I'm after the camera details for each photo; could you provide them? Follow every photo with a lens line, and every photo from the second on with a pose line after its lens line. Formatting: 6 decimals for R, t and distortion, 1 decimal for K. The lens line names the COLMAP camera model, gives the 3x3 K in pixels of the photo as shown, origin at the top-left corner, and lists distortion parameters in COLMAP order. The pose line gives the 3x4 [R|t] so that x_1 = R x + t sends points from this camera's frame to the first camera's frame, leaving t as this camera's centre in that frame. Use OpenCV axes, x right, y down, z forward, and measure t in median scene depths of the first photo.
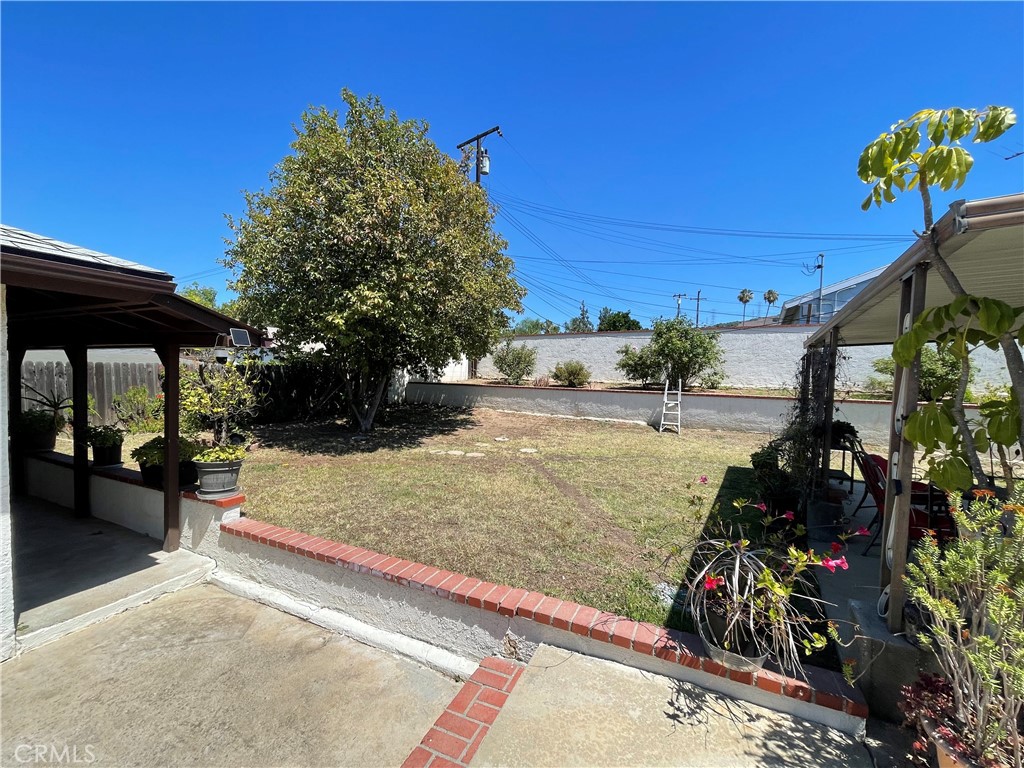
lens RADIAL K [[405.6, 0, 508.6], [0, 405.6, 388.9], [0, 0, 1]] dist [-0.007823, -0.000805]
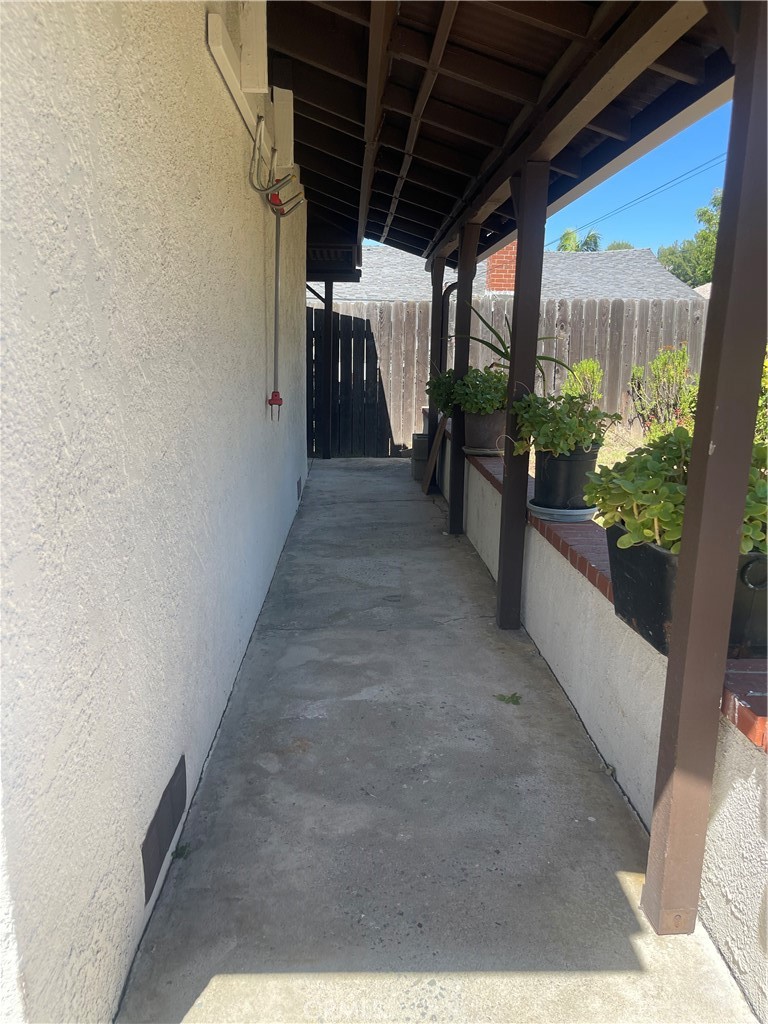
lens RADIAL K [[758.8, 0, 383.7], [0, 758.8, 511.2], [0, 0, 1]] dist [-0.000944, 0.000030]
pose [[0.437697, 0.170945, -0.882722, -0.262507], [-0.037476, 0.984375, 0.172049, 0.046434], [0.898341, -0.042225, 0.437265, 0.313790]]
